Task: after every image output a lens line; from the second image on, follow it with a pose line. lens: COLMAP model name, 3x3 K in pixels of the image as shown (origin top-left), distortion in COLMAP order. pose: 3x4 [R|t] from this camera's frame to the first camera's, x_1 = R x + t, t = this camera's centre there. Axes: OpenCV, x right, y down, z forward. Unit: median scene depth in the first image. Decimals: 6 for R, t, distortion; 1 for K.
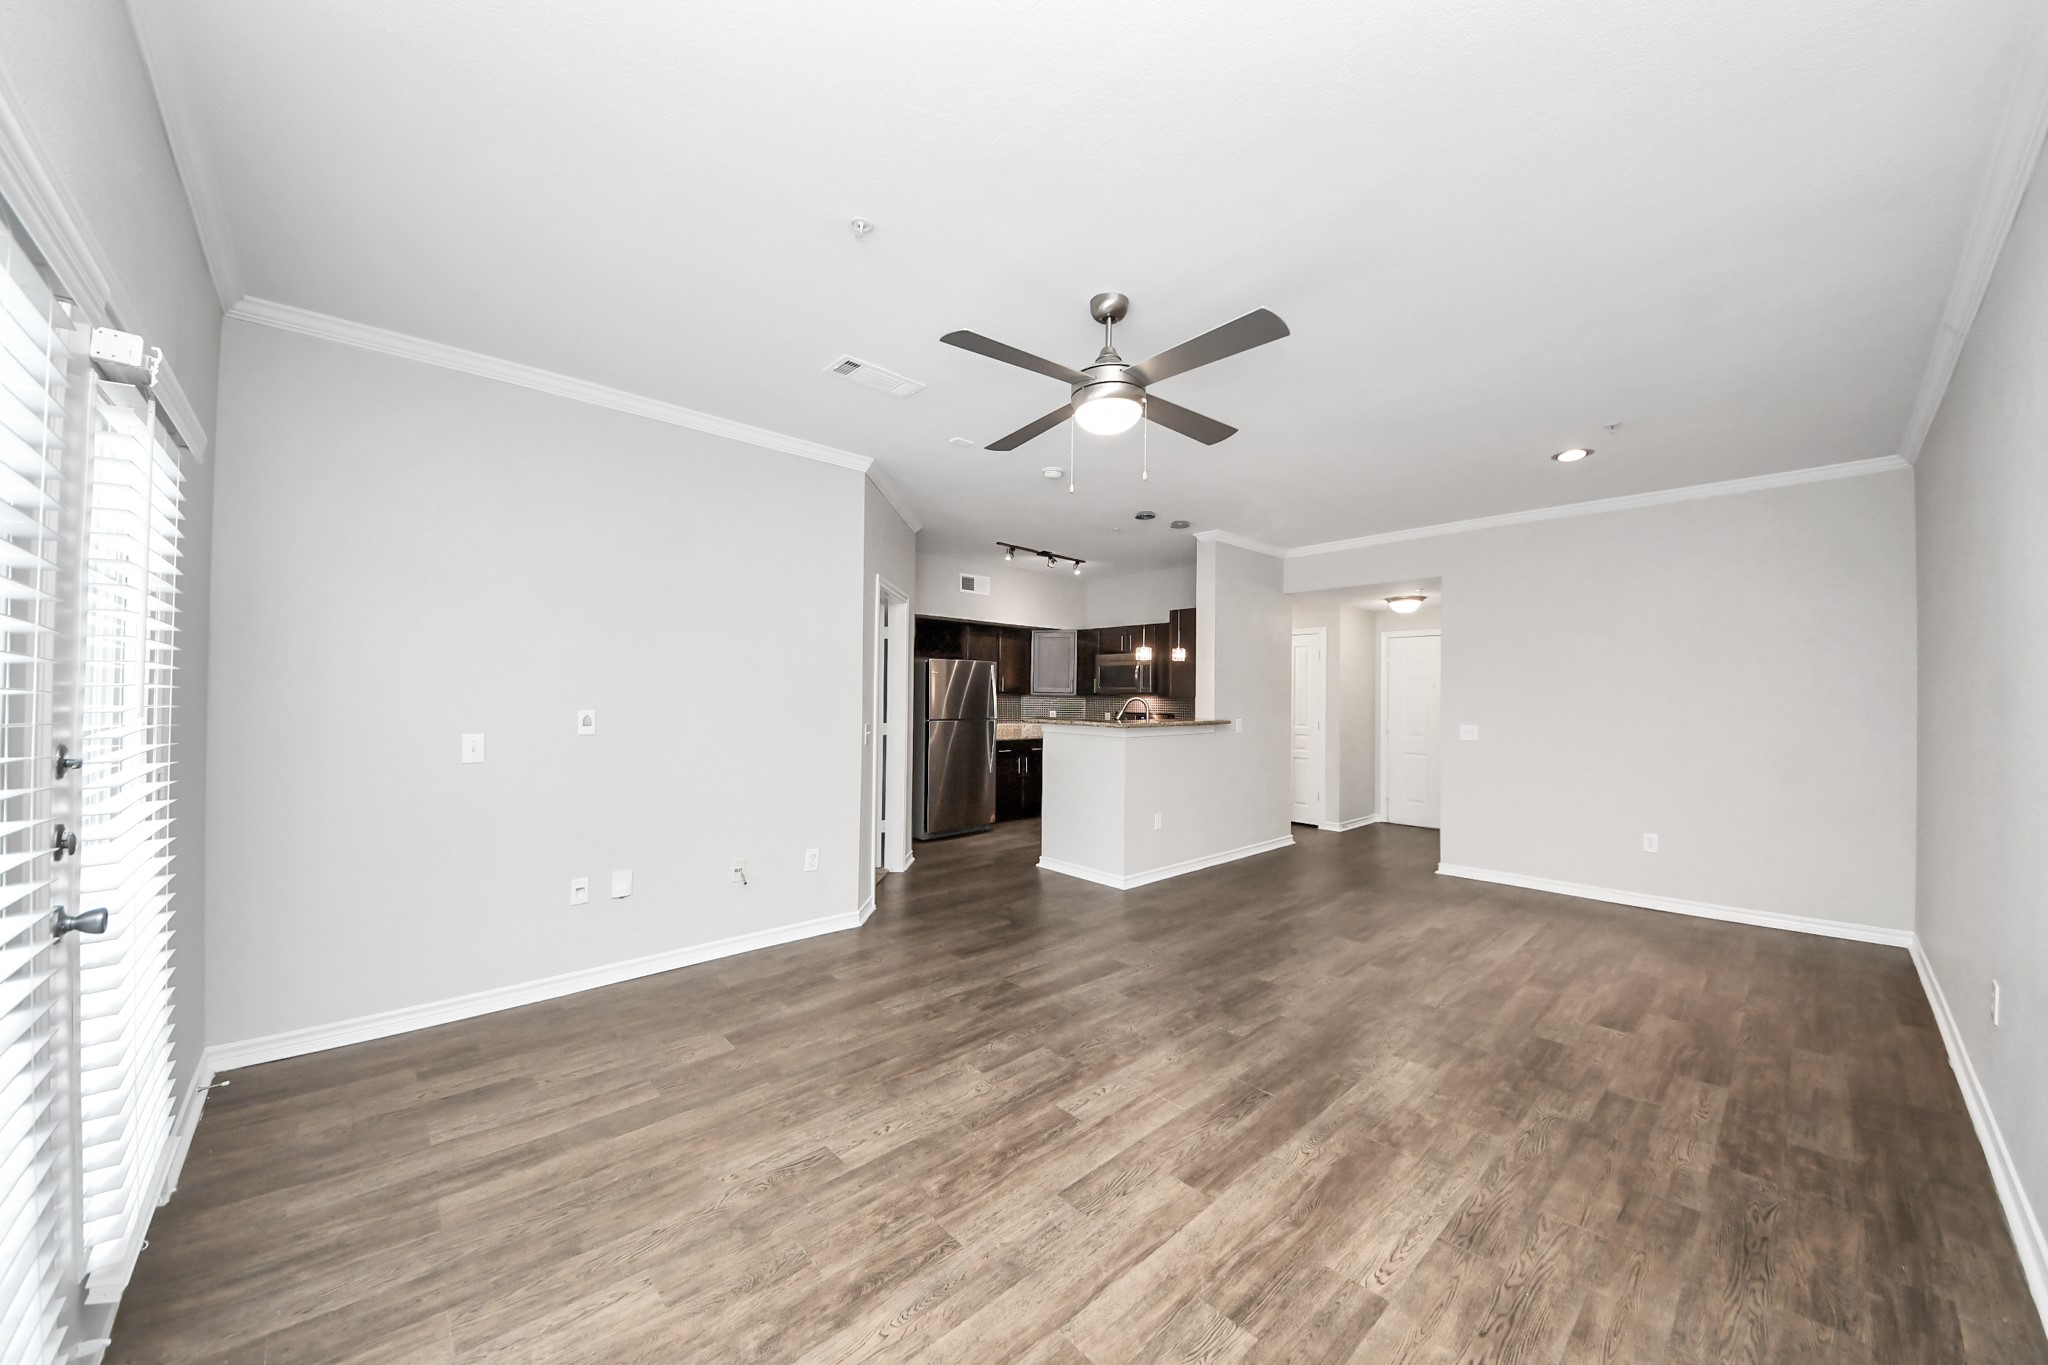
lens RADIAL K [[741.4, 0, 1024.0], [0, 741.4, 682.5], [0, 0, 1]] dist [-0.000124, -0.009121]
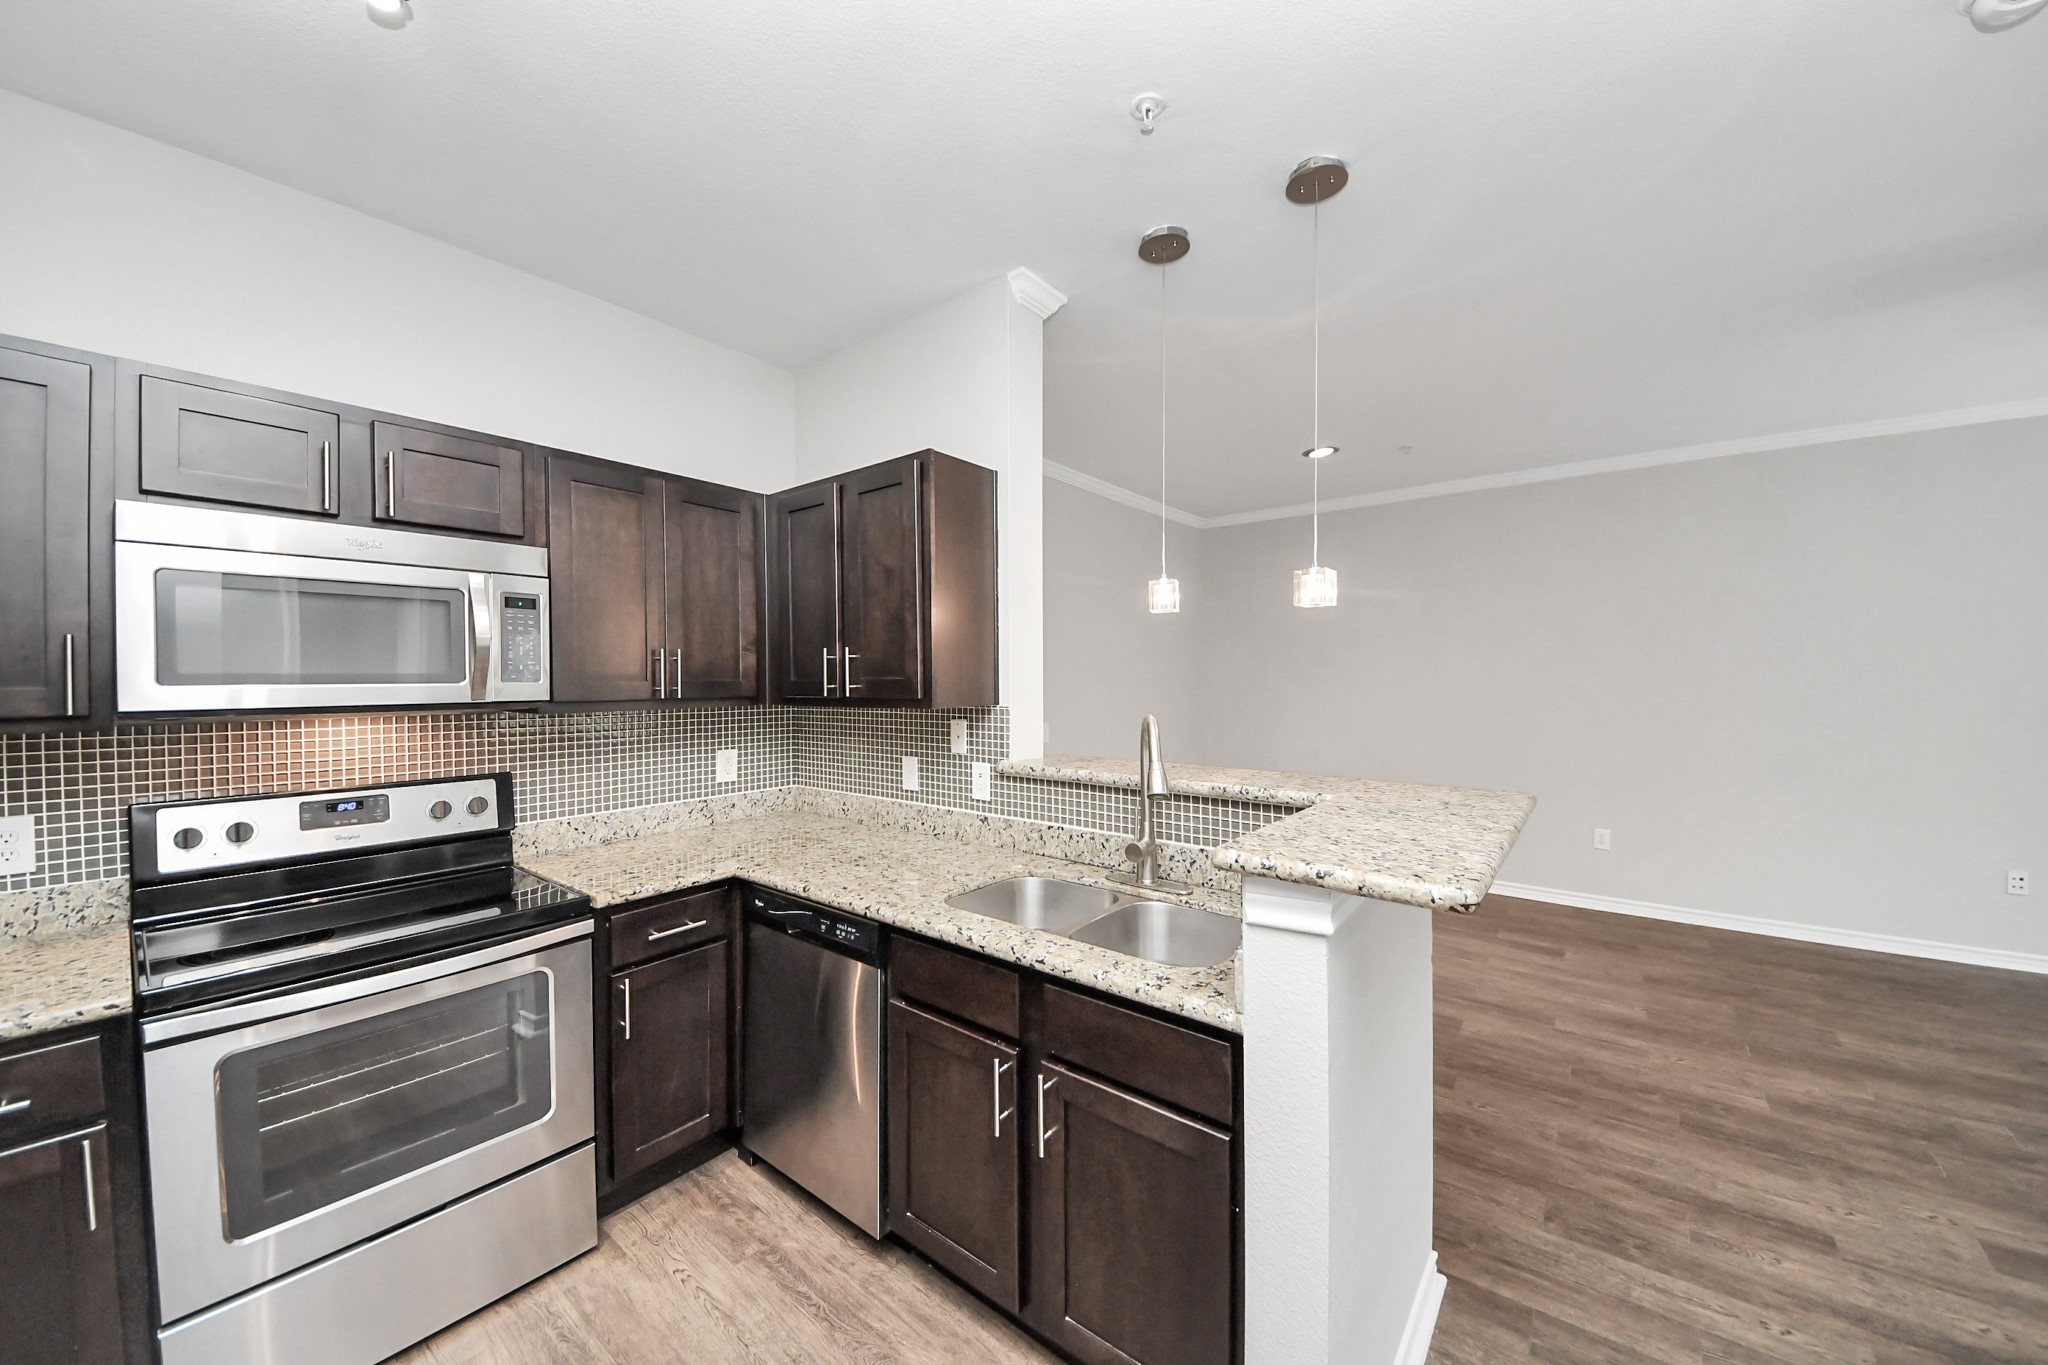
lens RADIAL K [[710.7, 0, 1024.0], [0, 710.7, 682.5], [0, 0, 1]] dist [0.000496, -0.007615]
pose [[-0.143056, -0.007466, 0.989686, -0.115604], [-0.009920, 0.999932, 0.006109, 0.003987], [-0.989665, -0.008944, -0.143120, 0.924625]]
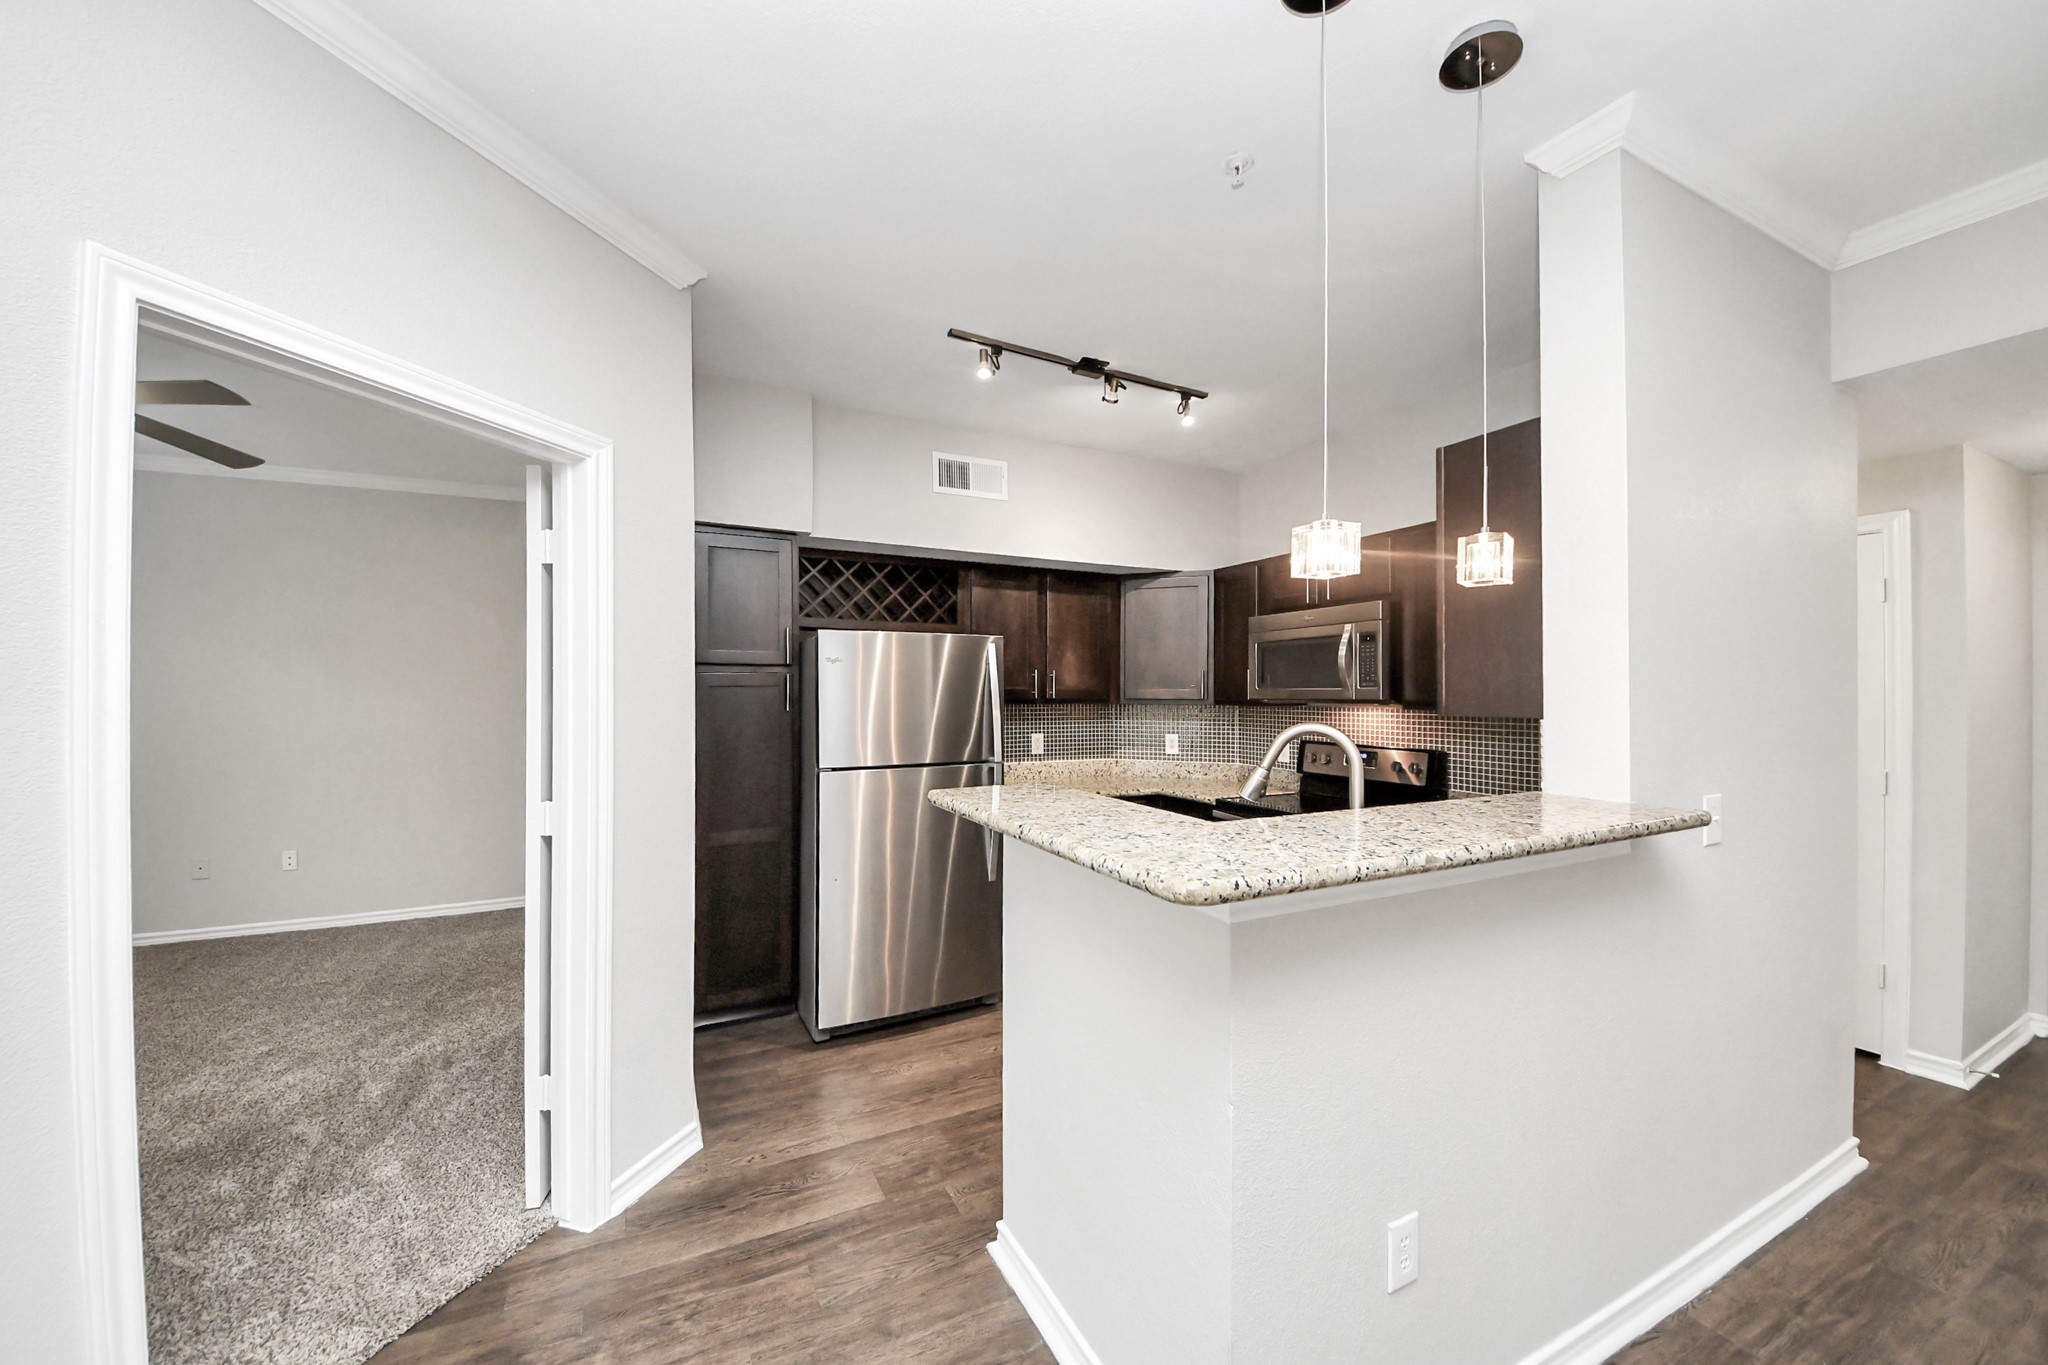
lens RADIAL K [[710.7, 0, 1024.0], [0, 710.7, 682.5], [0, 0, 1]] dist [0.000496, -0.007615]
pose [[0.951075, -0.016686, -0.308510, 0.109969], [0.016134, 0.999860, -0.004341, 0.003546], [0.308540, -0.000849, 0.951211, 0.598401]]
